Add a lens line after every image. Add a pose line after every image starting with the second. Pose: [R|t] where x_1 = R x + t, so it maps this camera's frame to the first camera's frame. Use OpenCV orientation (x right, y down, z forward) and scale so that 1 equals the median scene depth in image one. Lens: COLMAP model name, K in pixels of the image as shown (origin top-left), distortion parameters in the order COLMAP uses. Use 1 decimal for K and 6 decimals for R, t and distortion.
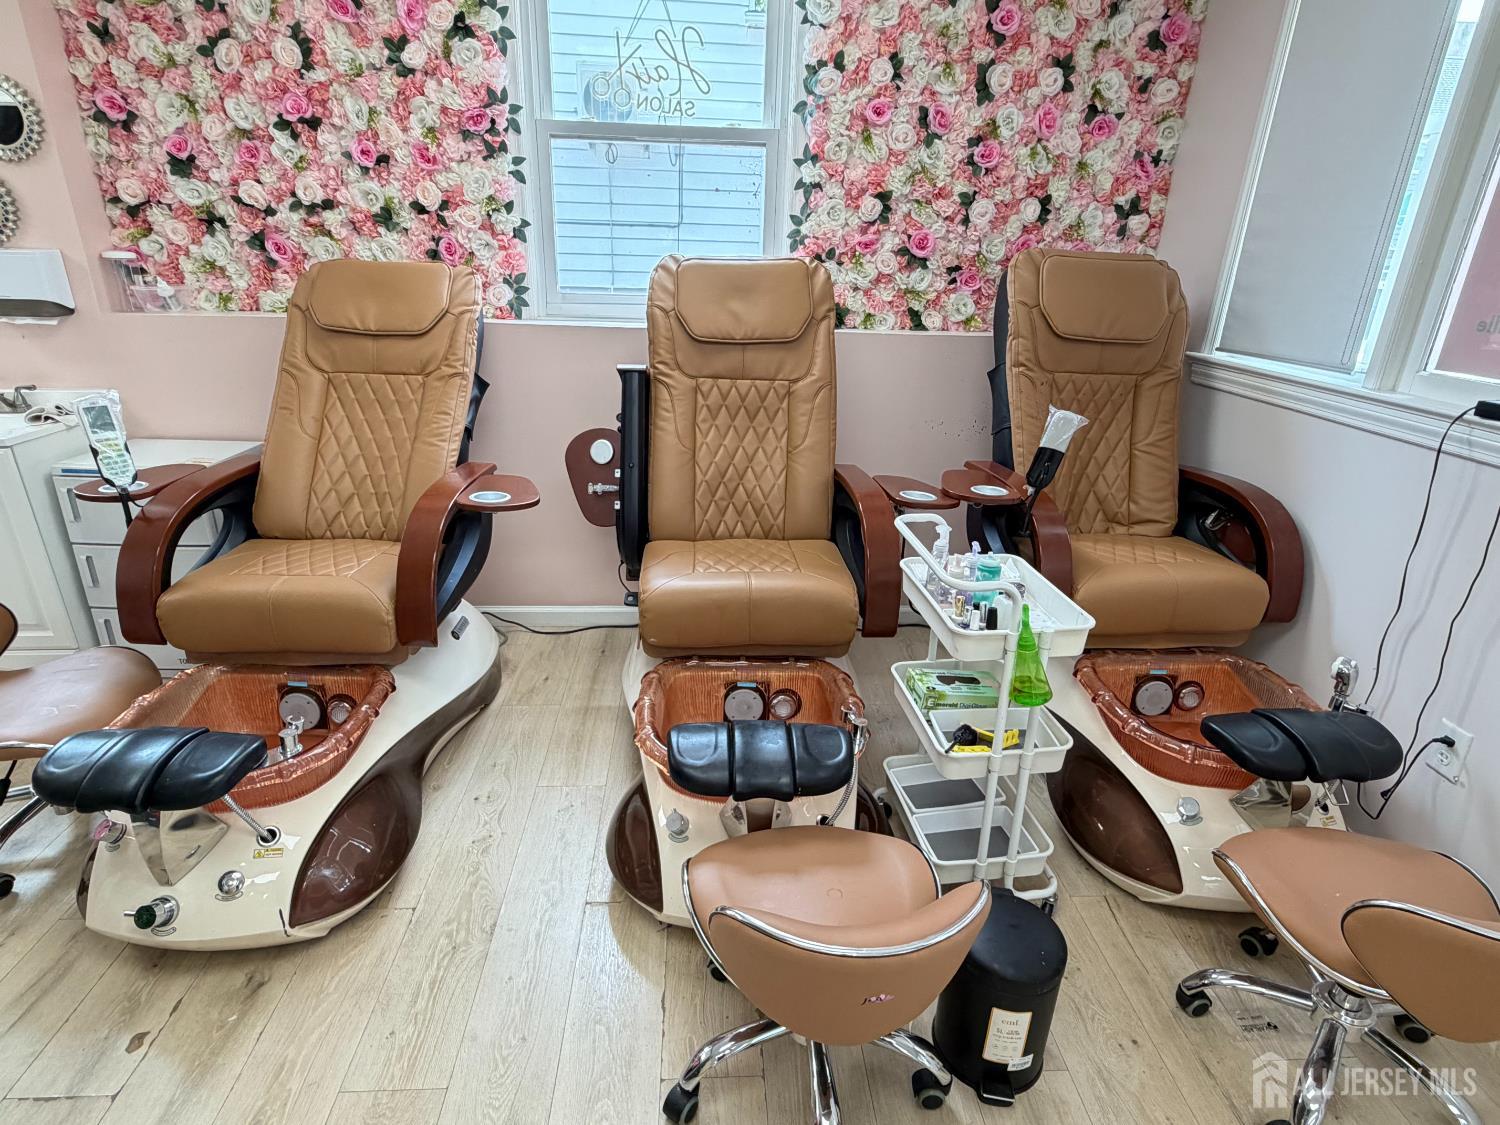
lens RADIAL K [[801.3, 0, 750.0], [0, 801.3, 562.5], [0, 0, 1]] dist [-0.000686, 0.001189]
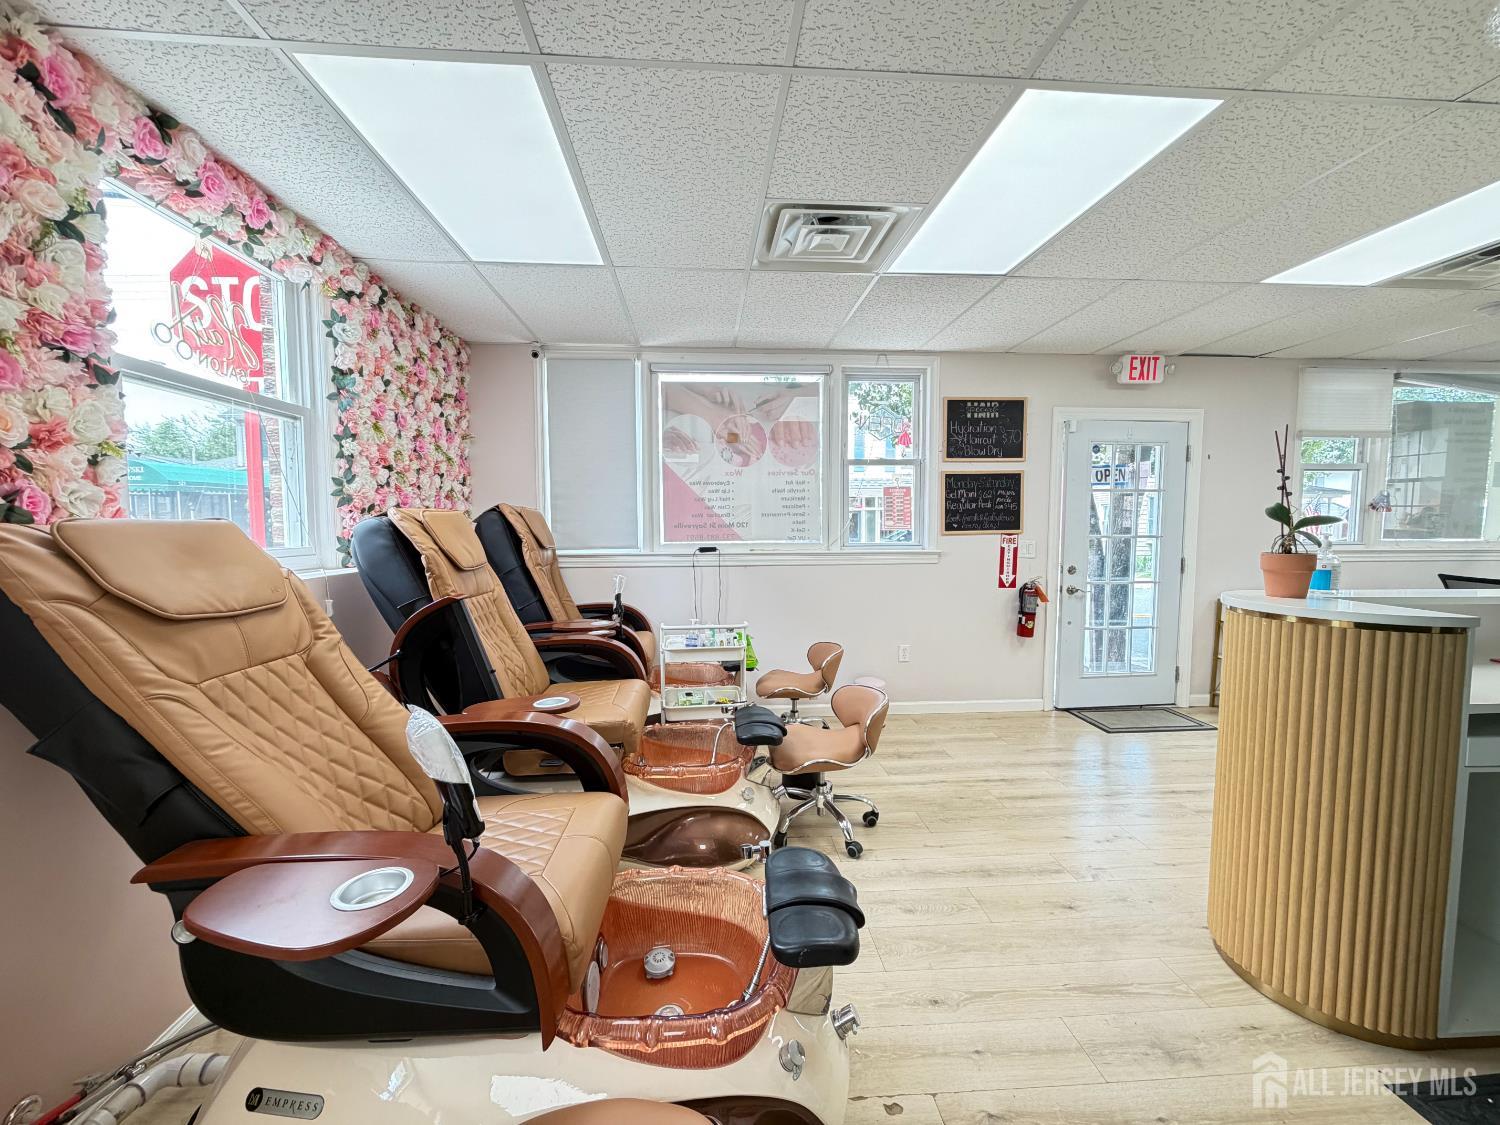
lens RADIAL K [[592.7, 0, 739.4], [0, 592.7, 559.6], [0, 0, 1]] dist [-0.001337, 0.000136]
pose [[-0.000647, -0.093220, 0.995645, -0.869501], [0.373171, 0.923700, 0.086727, -0.183508], [-0.927762, 0.371602, 0.034189, 0.483324]]
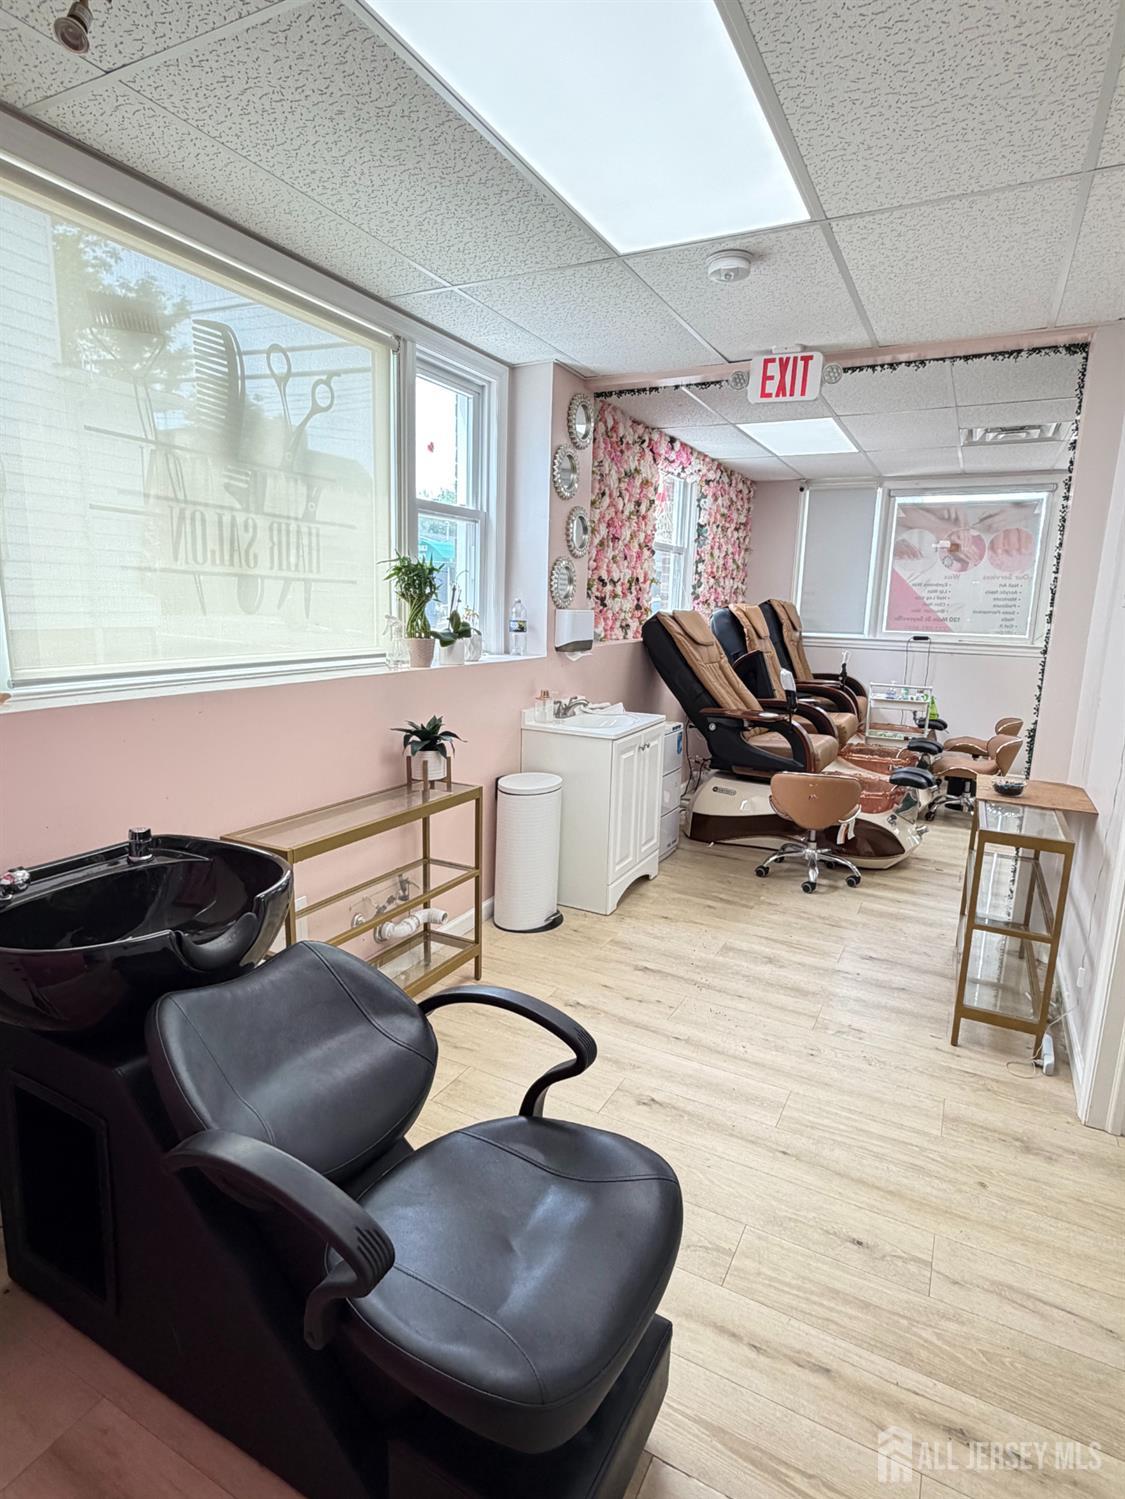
lens RADIAL K [[800.8, 0, 562.5], [0, 800.8, 749.5], [0, 0, 1]] dist [-0.000686, 0.001189]
pose [[0.519026, -0.173458, 0.836973, -2.135634], [0.303354, 0.952832, 0.009353, -0.141118], [-0.799117, 0.249045, 0.547164, 0.211896]]
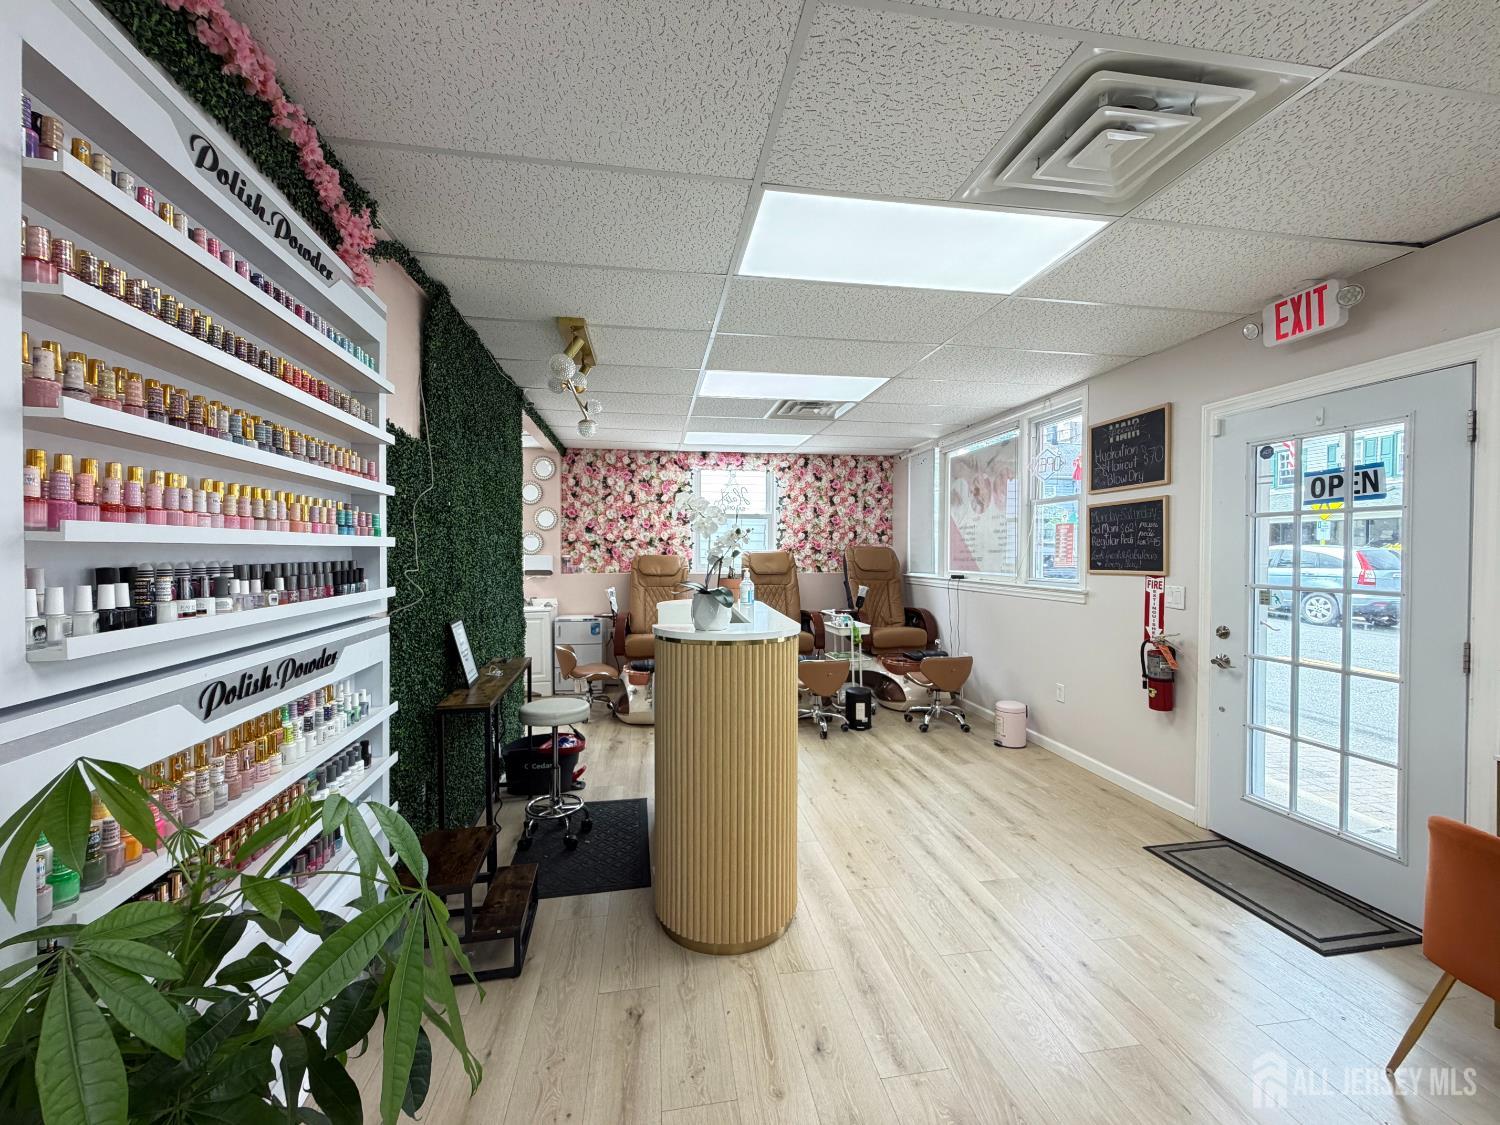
lens RADIAL K [[579.0, 0, 742.6], [0, 579.0, 559.8], [0, 0, 1]] dist [-0.031709, 0.000117]
pose [[0.995769, -0.030044, 0.086841, -0.297491], [0.058998, 0.933561, -0.353529, 0.464387], [-0.070450, 0.357156, 0.931384, -1.137289]]
